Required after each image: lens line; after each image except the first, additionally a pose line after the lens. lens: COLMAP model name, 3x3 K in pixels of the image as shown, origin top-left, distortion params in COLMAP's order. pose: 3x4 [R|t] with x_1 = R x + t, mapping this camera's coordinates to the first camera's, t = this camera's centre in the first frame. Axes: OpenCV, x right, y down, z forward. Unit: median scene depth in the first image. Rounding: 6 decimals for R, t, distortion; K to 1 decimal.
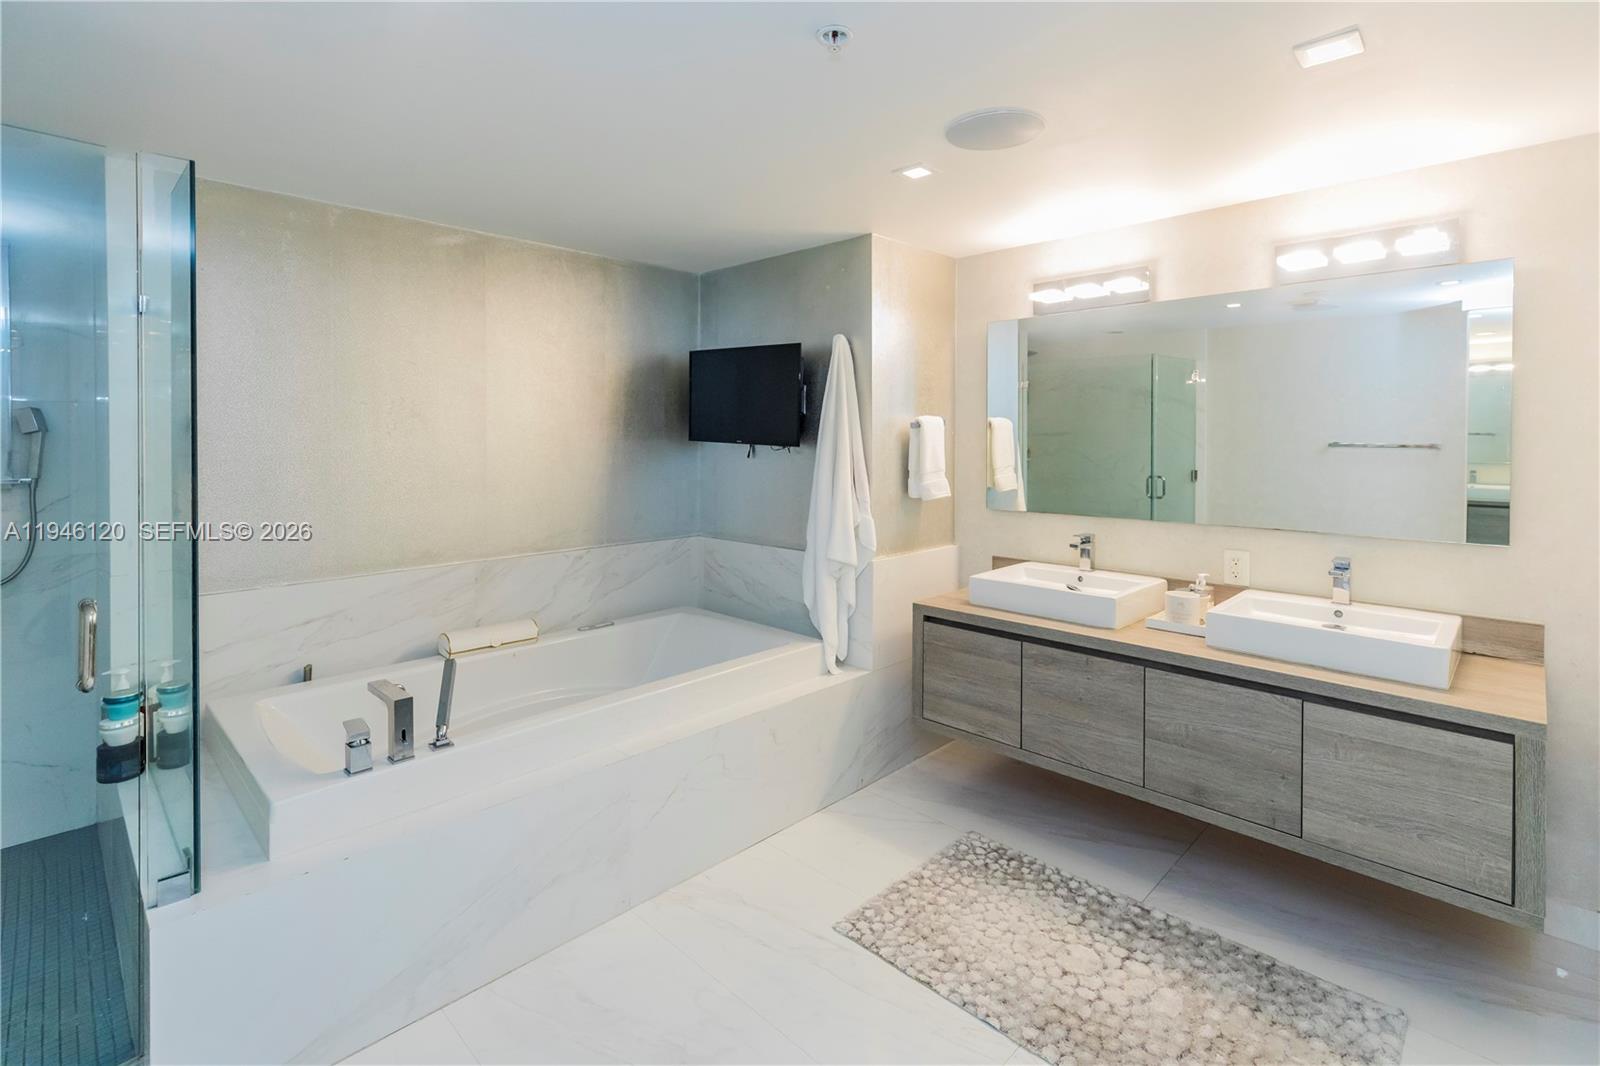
lens RADIAL K [[736.2, 0, 807.7], [0, 736.2, 436.4], [0, 0, 1]] dist [0.001491, -0.000611]
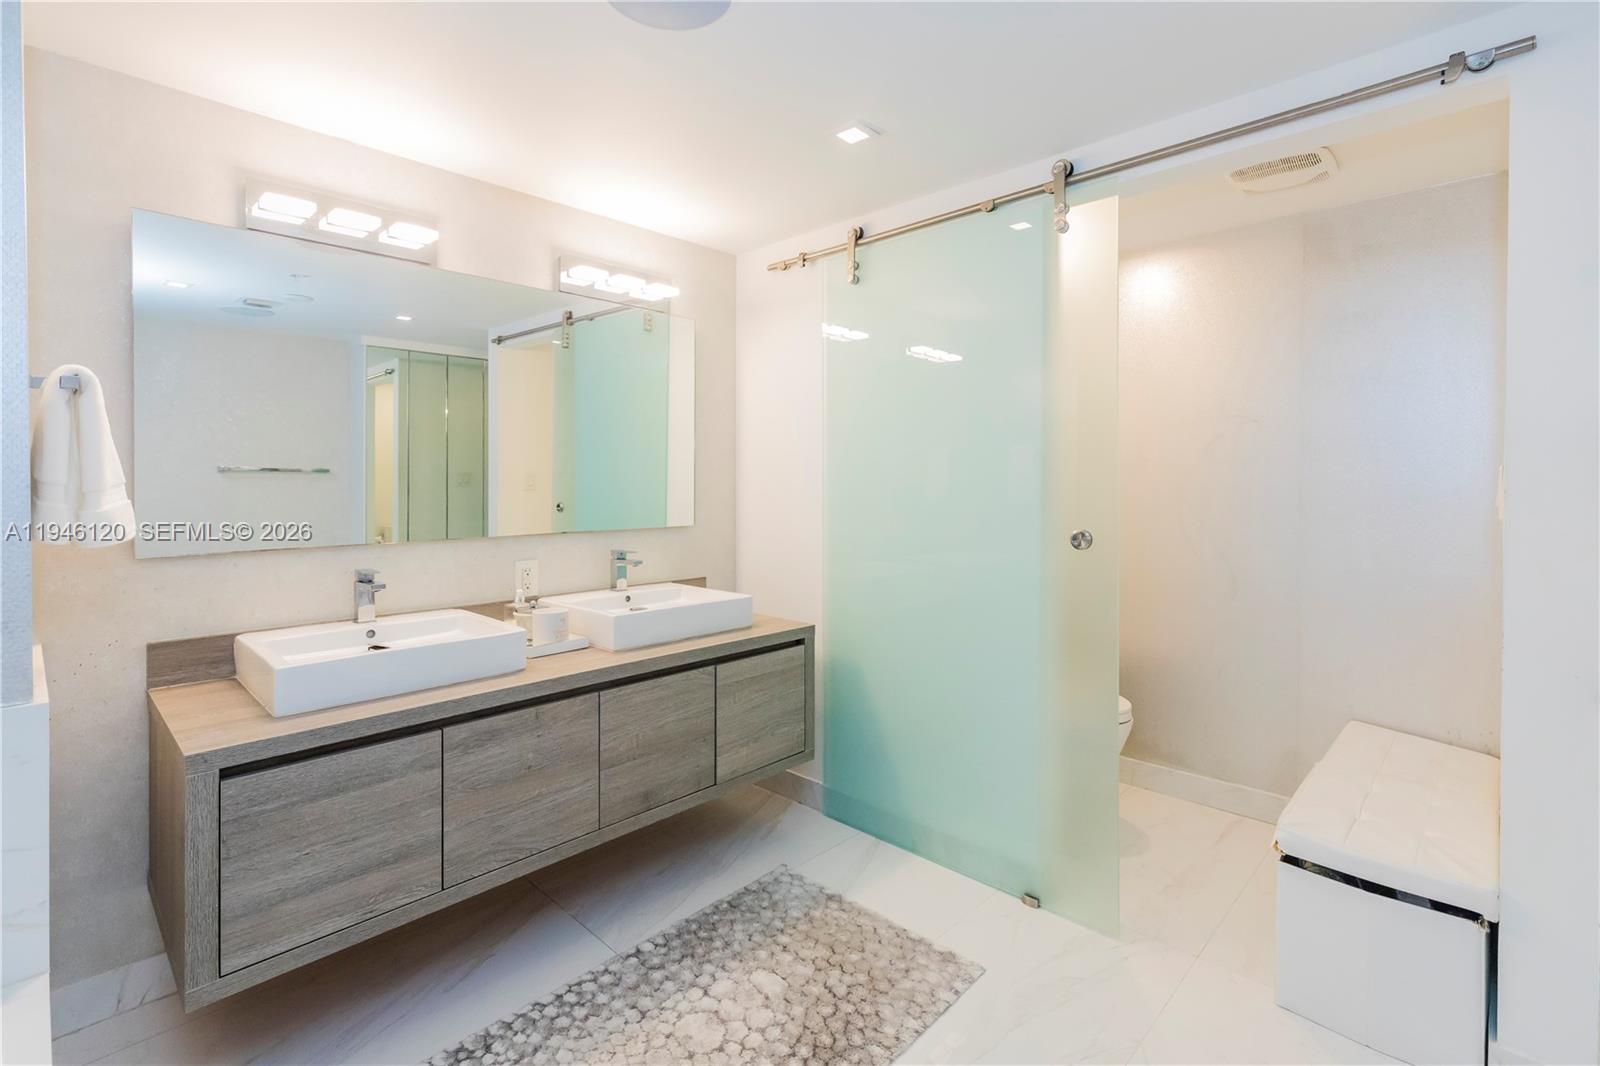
lens RADIAL K [[720.1, 0, 796.9], [0, 720.1, 484.0], [0, 0, 1]] dist [0.000740, 0.000802]
pose [[0.011009, -0.006587, 0.999918, -0.421004], [-0.003018, 0.999974, 0.006620, 0.061966], [-0.999935, -0.003090, 0.010989, 0.800828]]
